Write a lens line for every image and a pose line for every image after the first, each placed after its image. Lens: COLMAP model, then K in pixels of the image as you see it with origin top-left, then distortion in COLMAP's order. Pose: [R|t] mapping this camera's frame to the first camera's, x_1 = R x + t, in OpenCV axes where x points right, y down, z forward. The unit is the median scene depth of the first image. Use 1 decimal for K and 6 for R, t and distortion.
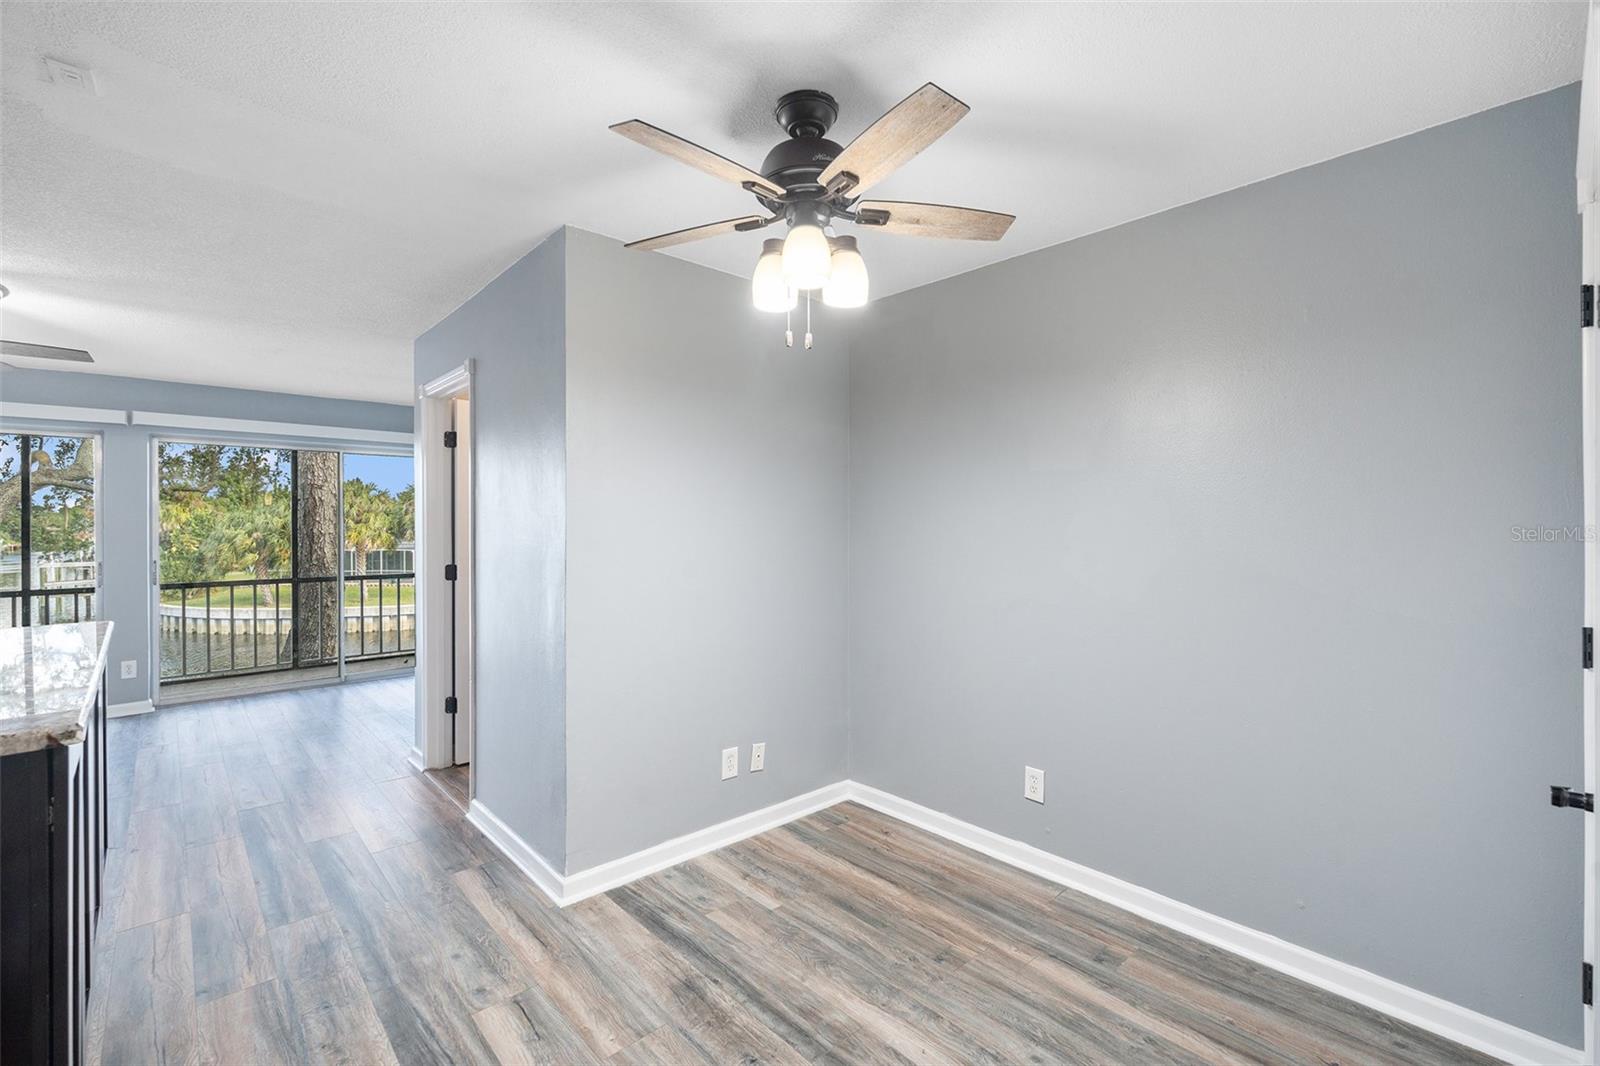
lens RADIAL K [[700.7, 0, 802.8], [0, 700.7, 530.2], [0, 0, 1]] dist [0.013669, 0.000103]
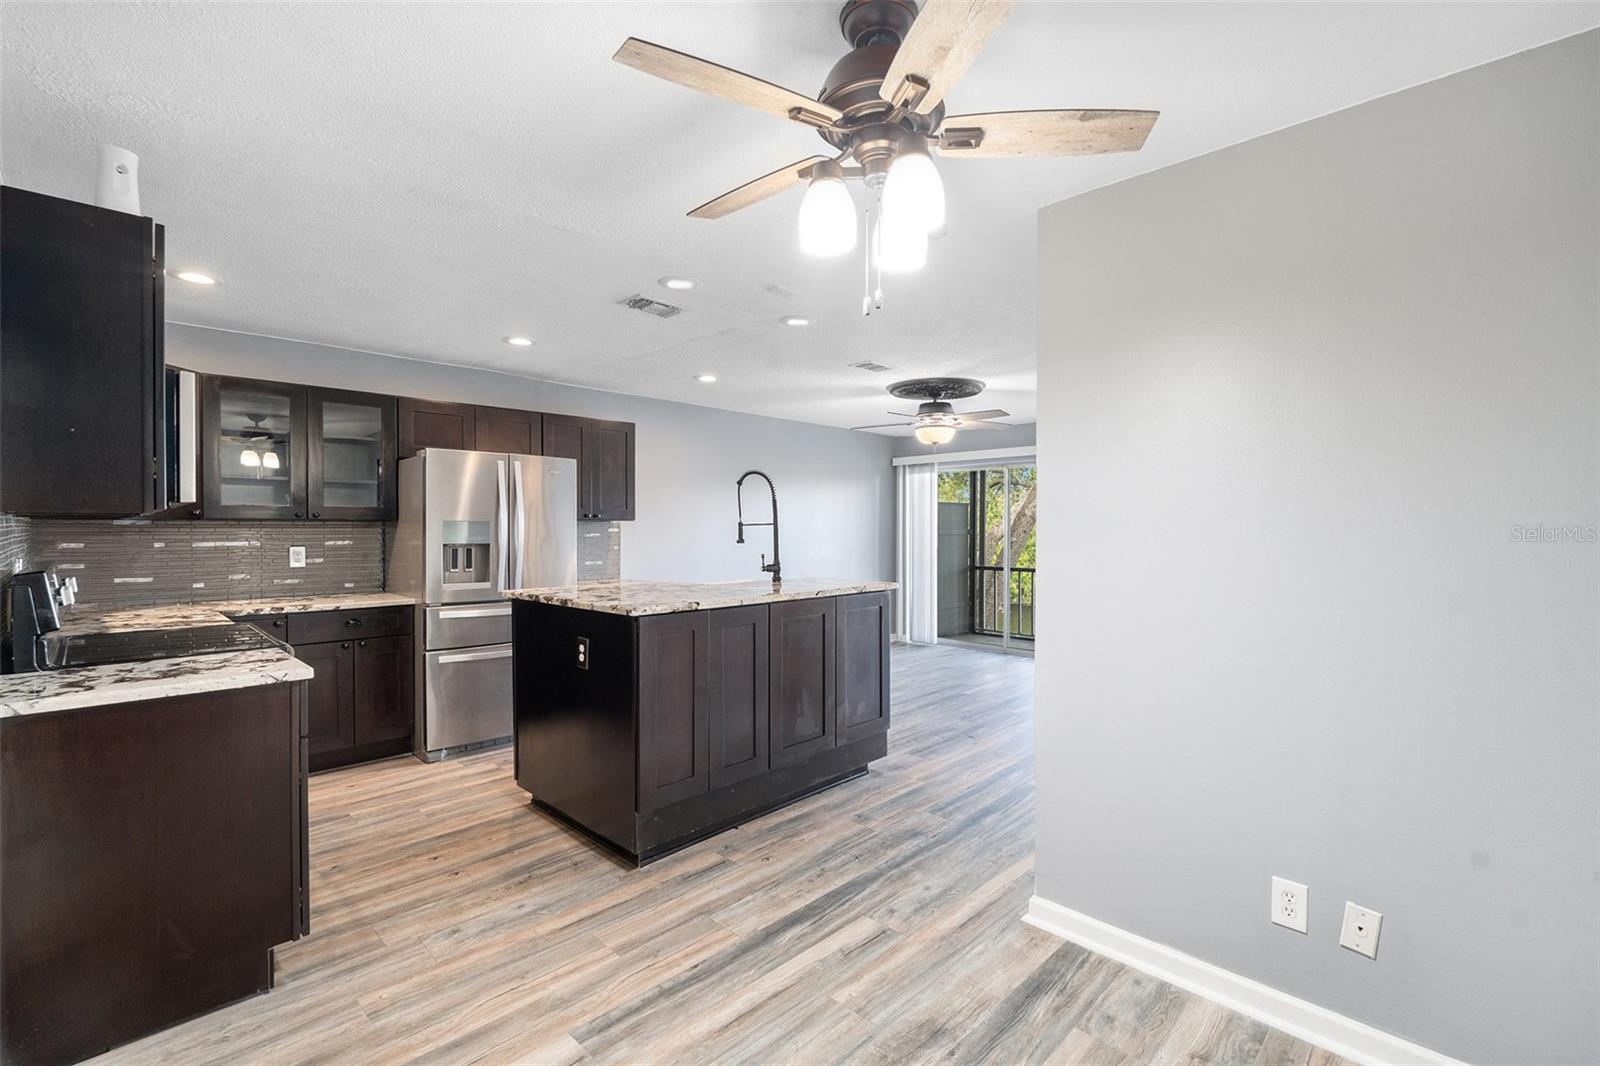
lens RADIAL K [[715.8, 0, 802.4], [0, 715.8, 529.6], [0, 0, 1]] dist [-0.000054, 0.000073]
pose [[0.051855, 0.006244, -0.998635, 0.679680], [-0.009008, 0.999943, 0.005785, -0.002206], [0.998614, 0.008696, 0.051908, 0.709614]]
